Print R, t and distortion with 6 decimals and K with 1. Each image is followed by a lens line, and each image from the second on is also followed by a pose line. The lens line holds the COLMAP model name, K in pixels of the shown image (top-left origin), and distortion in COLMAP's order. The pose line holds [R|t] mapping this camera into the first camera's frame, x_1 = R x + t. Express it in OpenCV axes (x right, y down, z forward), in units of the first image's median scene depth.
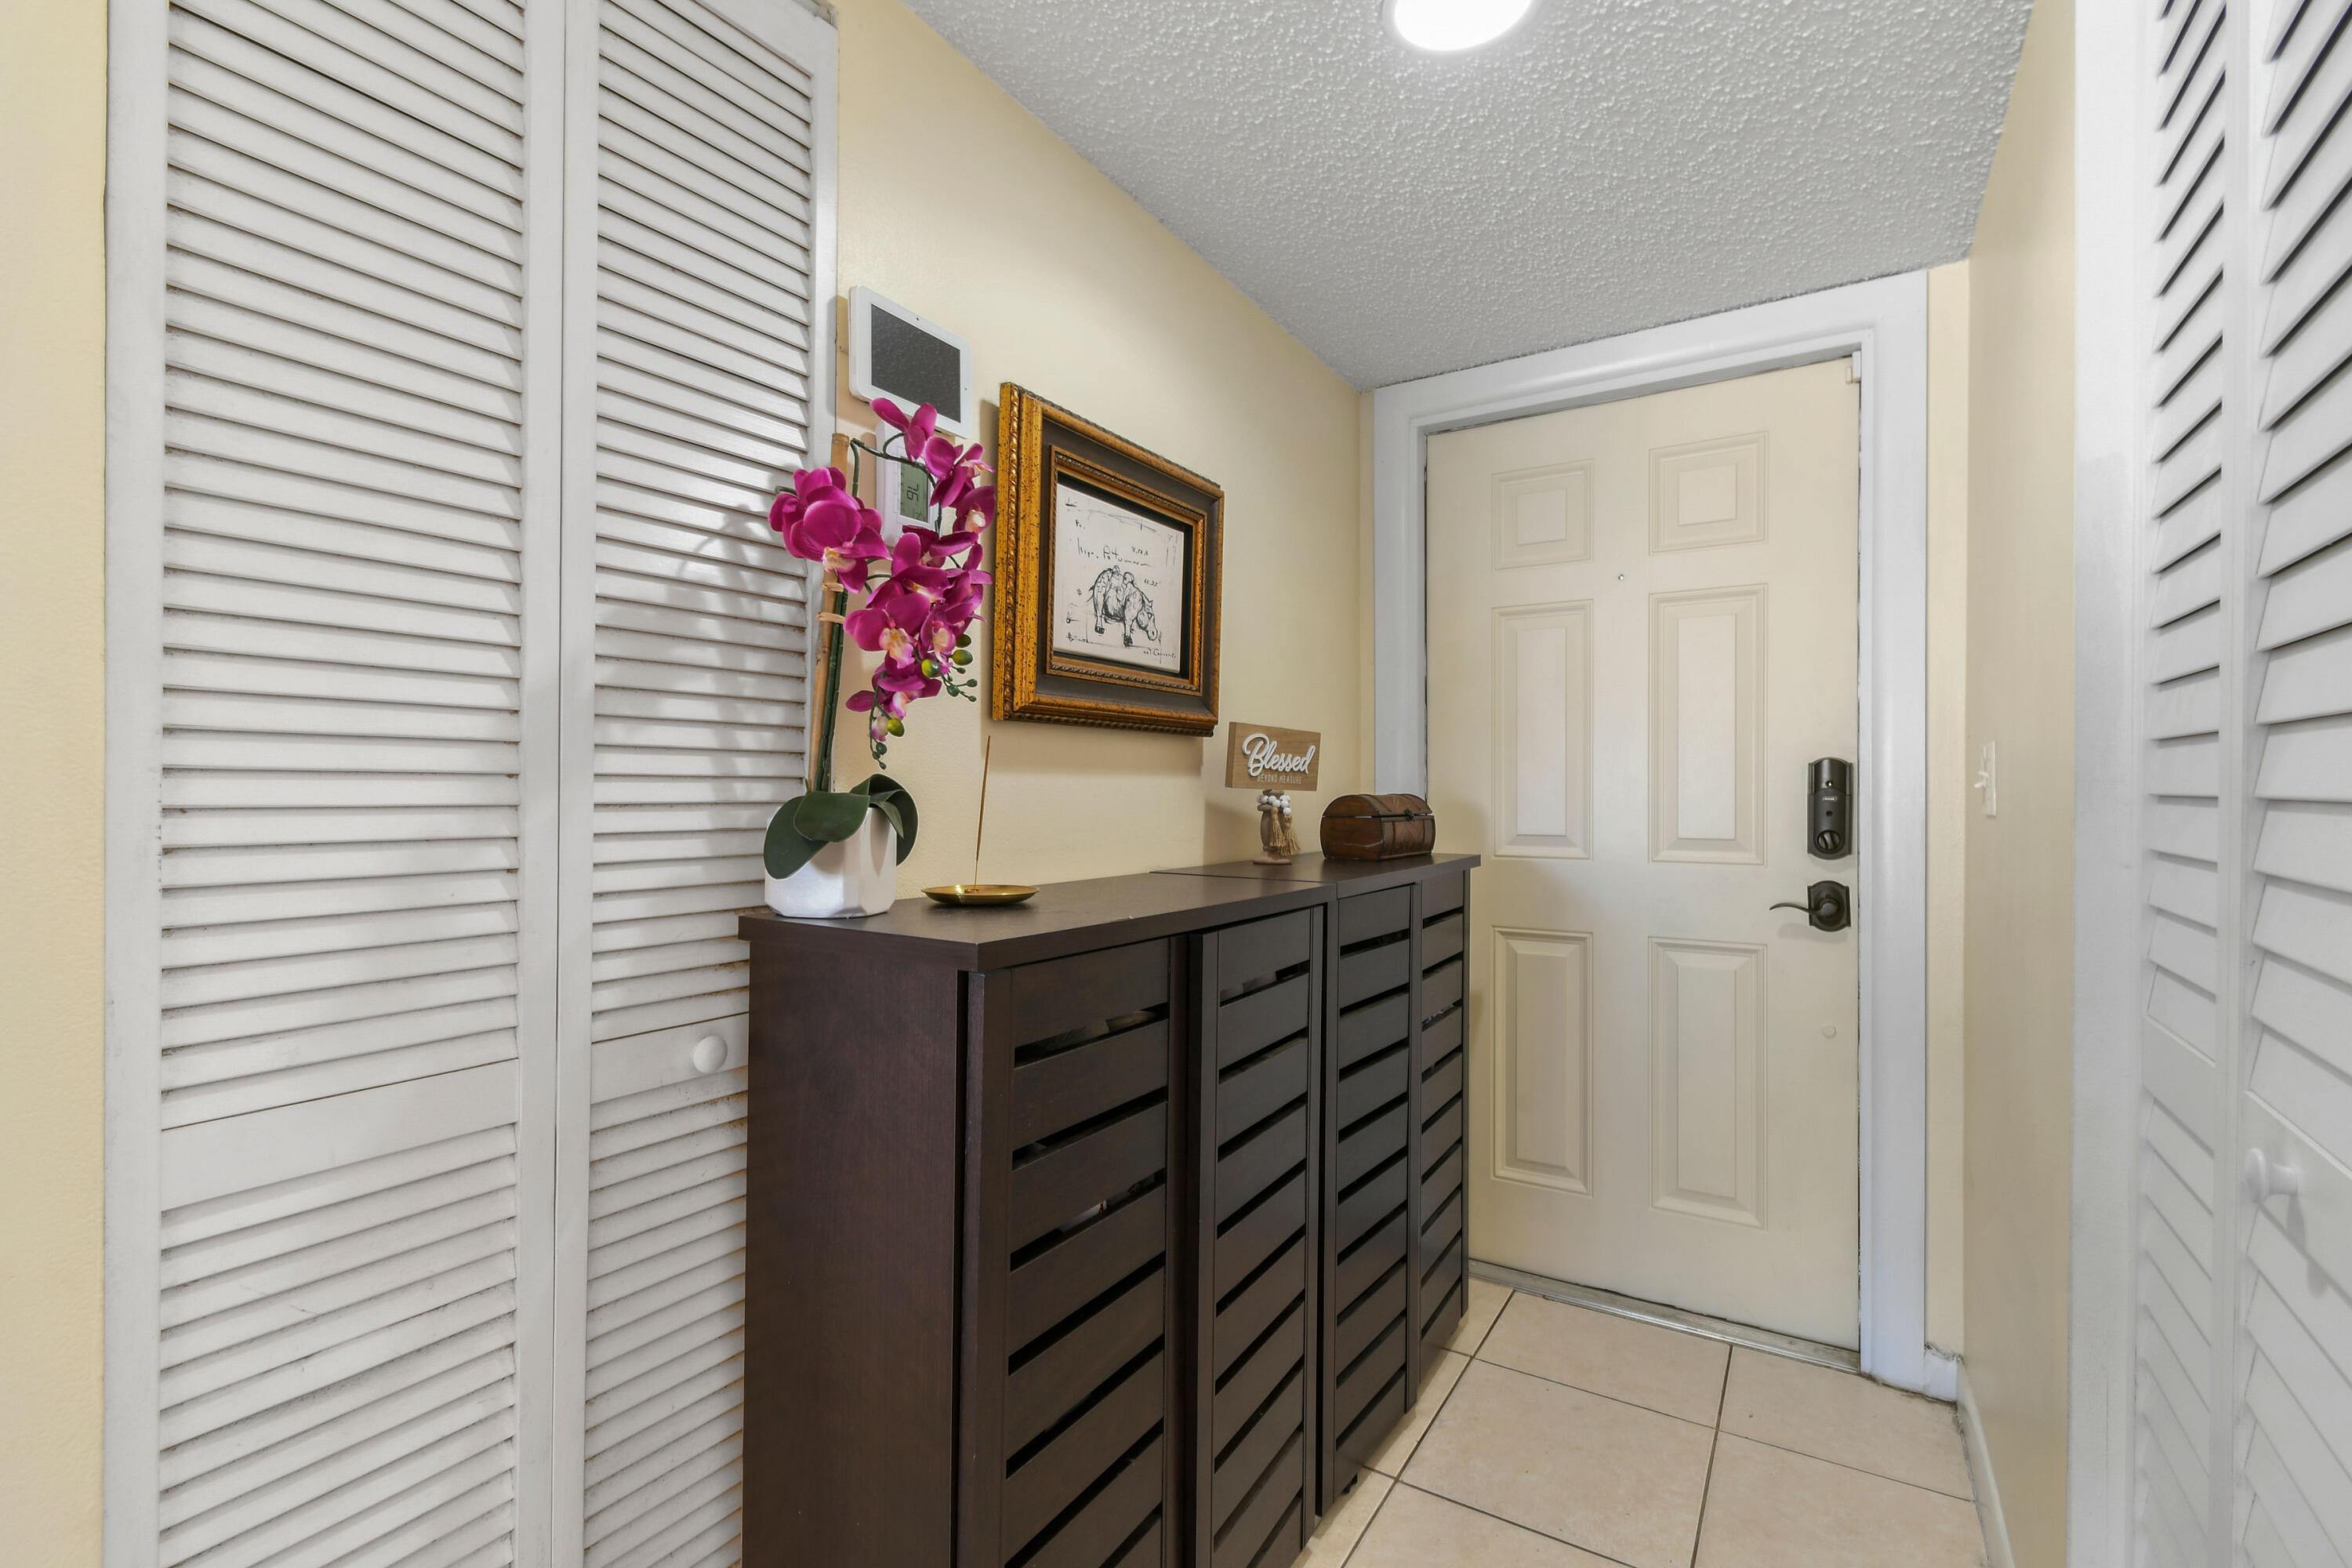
lens RADIAL K [[1054.6, 0, 1173.6], [0, 1054.6, 790.4], [0, 0, 1]] dist [0.008702, -0.003965]
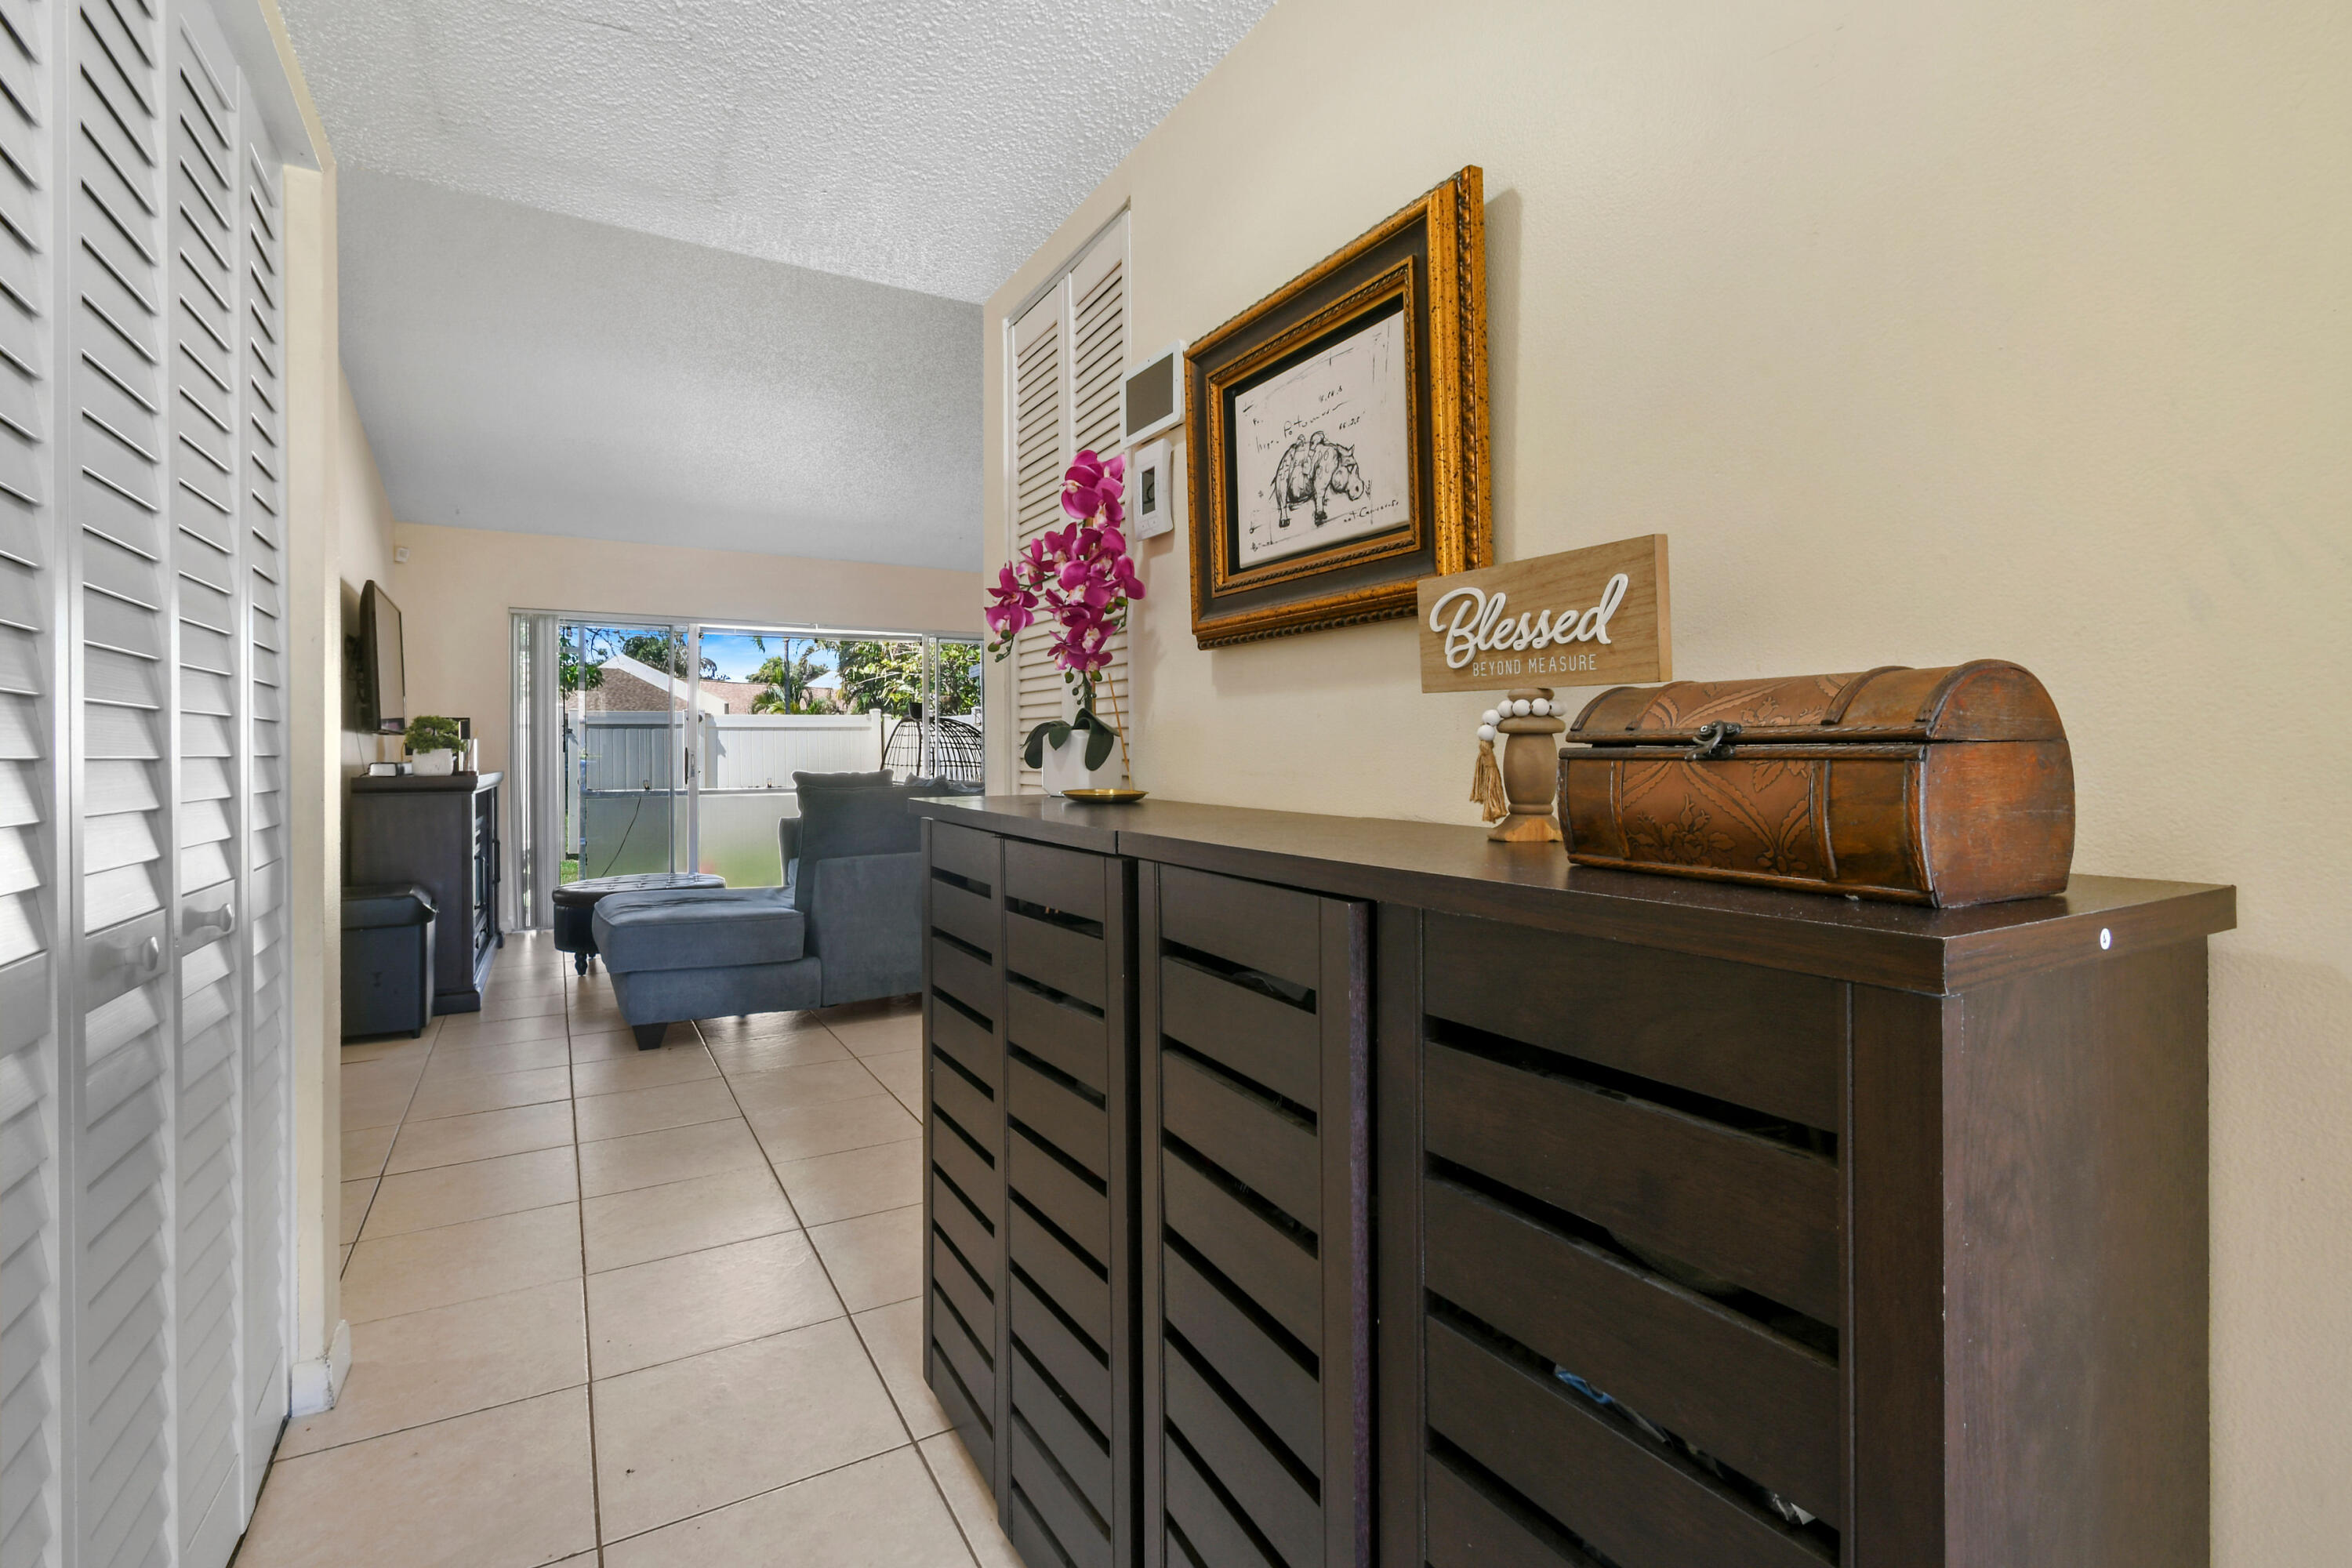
lens RADIAL K [[1054.6, 0, 1149.6], [0, 1054.6, 752.5], [0, 0, 1]] dist [0.008702, -0.003965]
pose [[-0.475433, 0.001228, -0.879751, 0.692176], [-0.002899, 0.999991, 0.002963, 0.031169], [0.879747, 0.003959, -0.475425, 1.225487]]
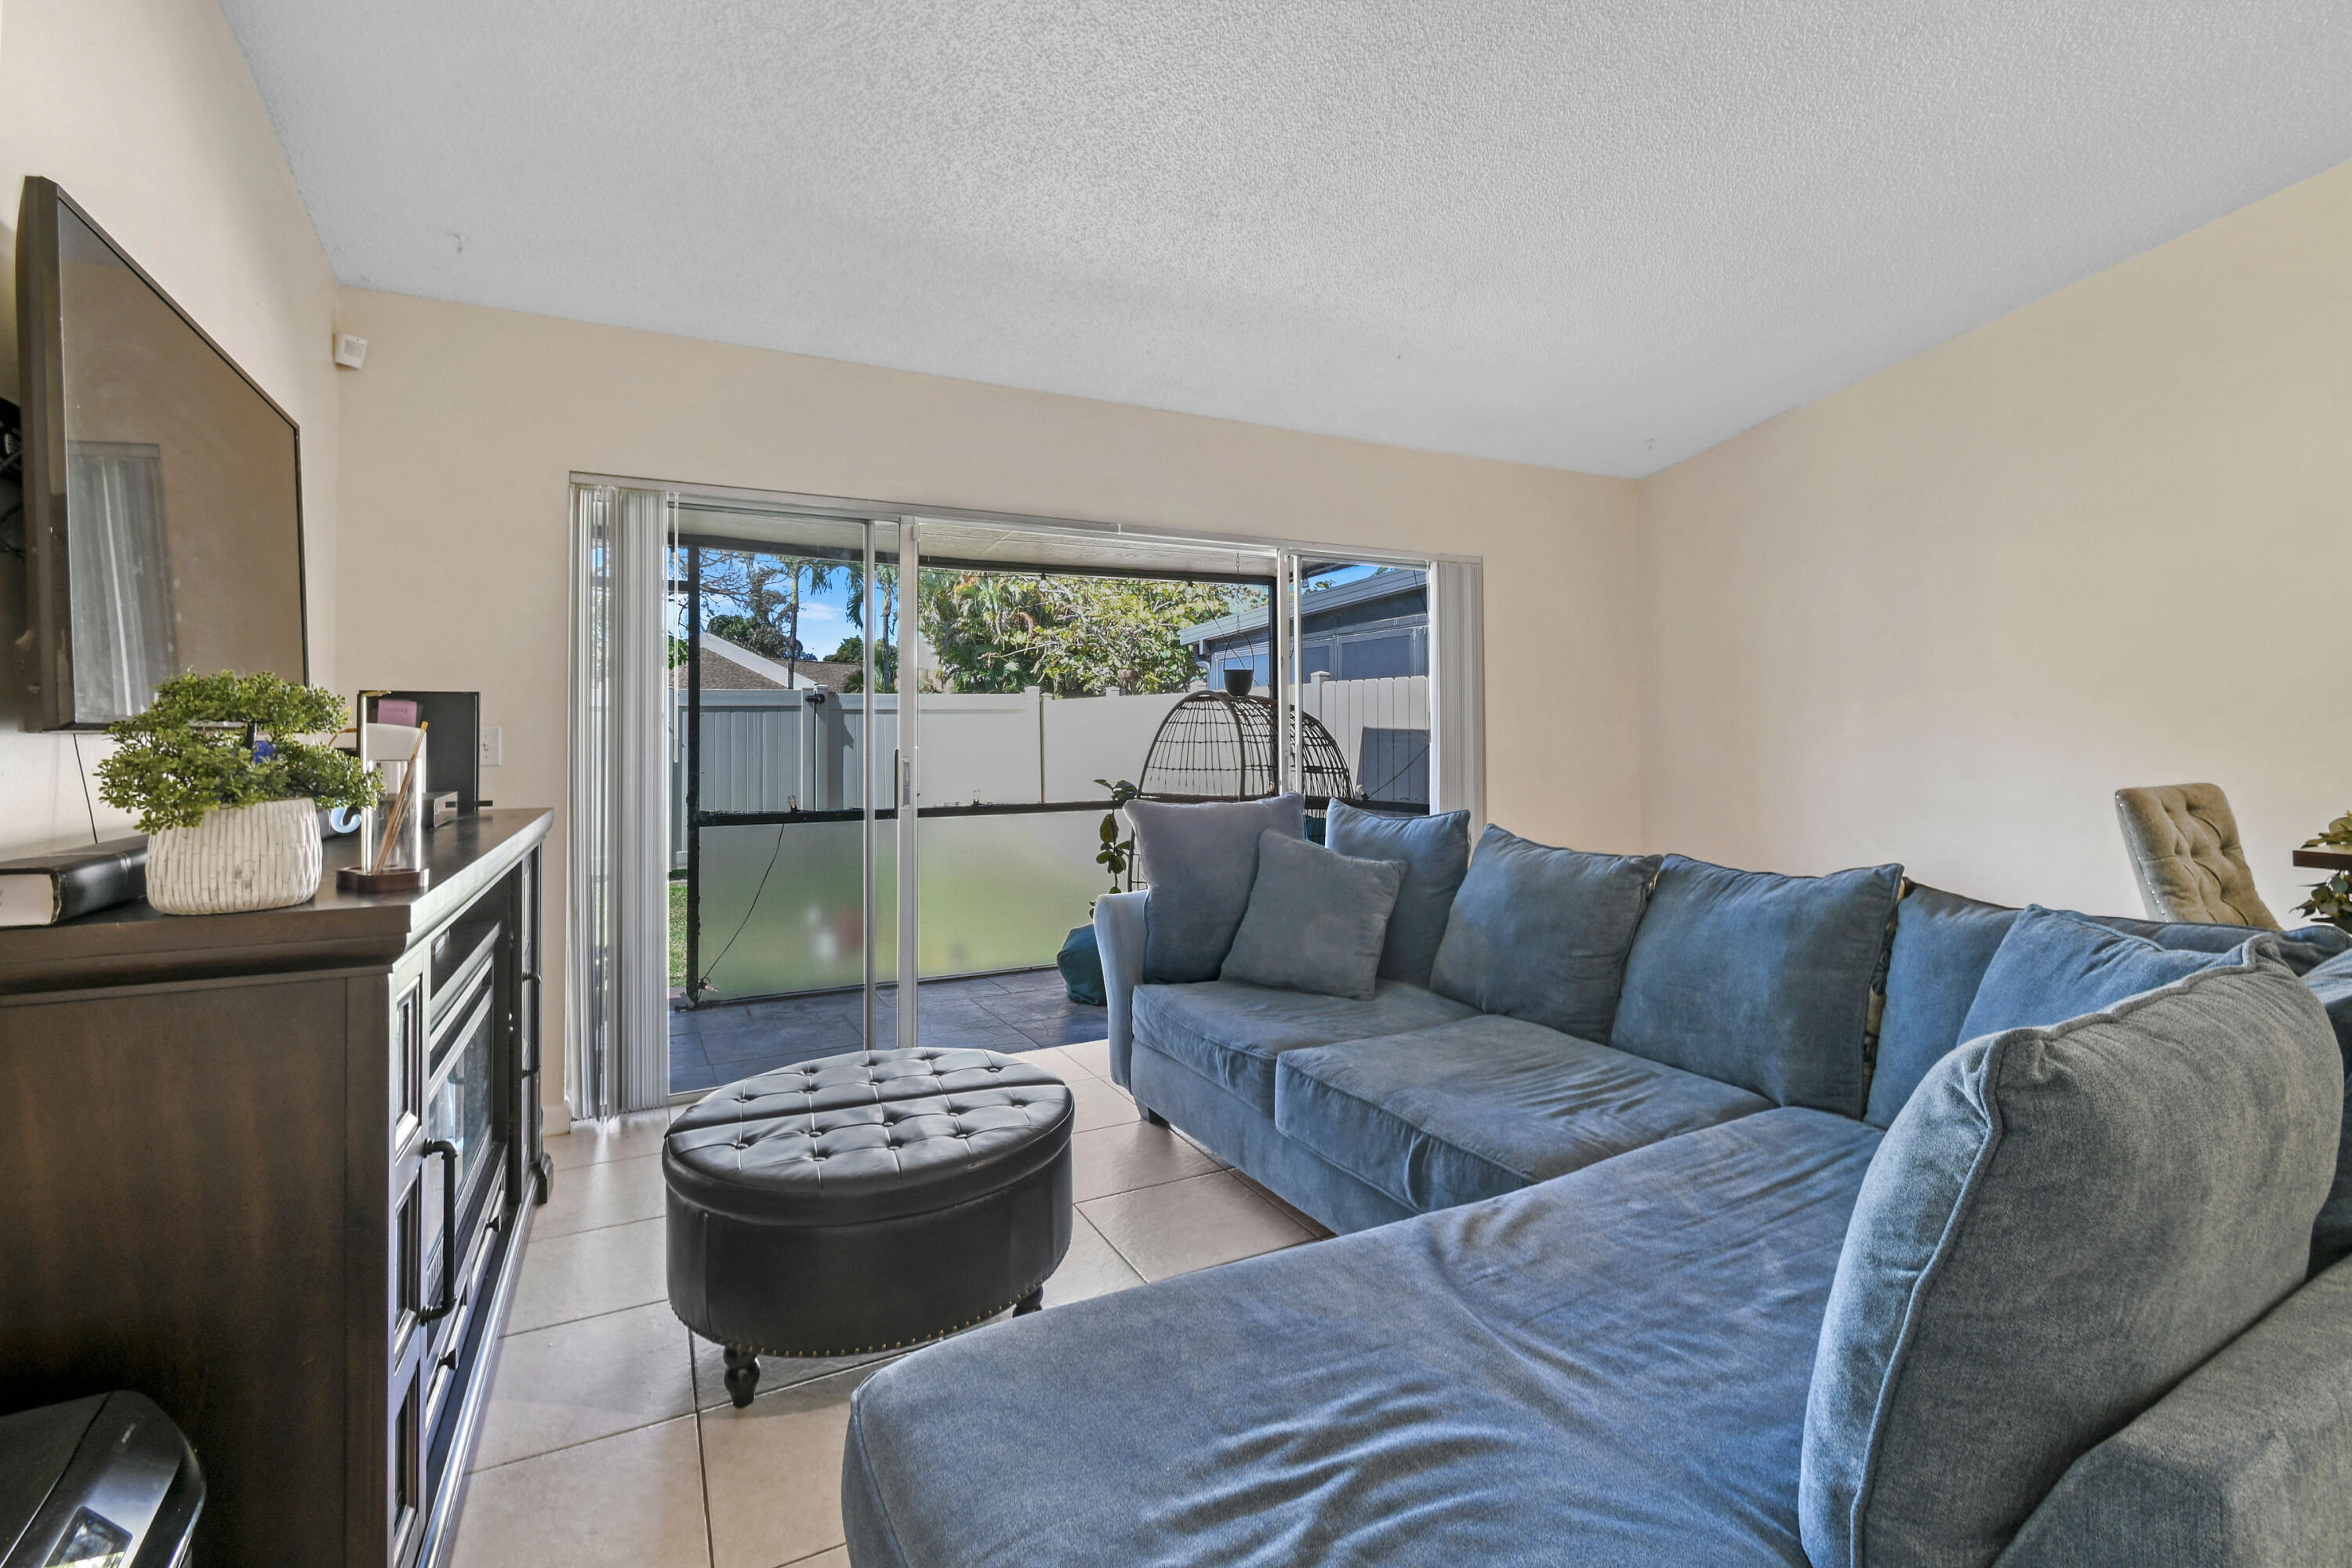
lens RADIAL K [[1054.6, 0, 1152.8], [0, 1054.6, 724.6], [0, 0, 1]] dist [0.008702, -0.003965]
pose [[-0.525608, -0.006511, -0.850702, -0.547729], [-0.002824, 0.999979, -0.005909, -0.012410], [0.850722, -0.000704, -0.525615, -0.805653]]
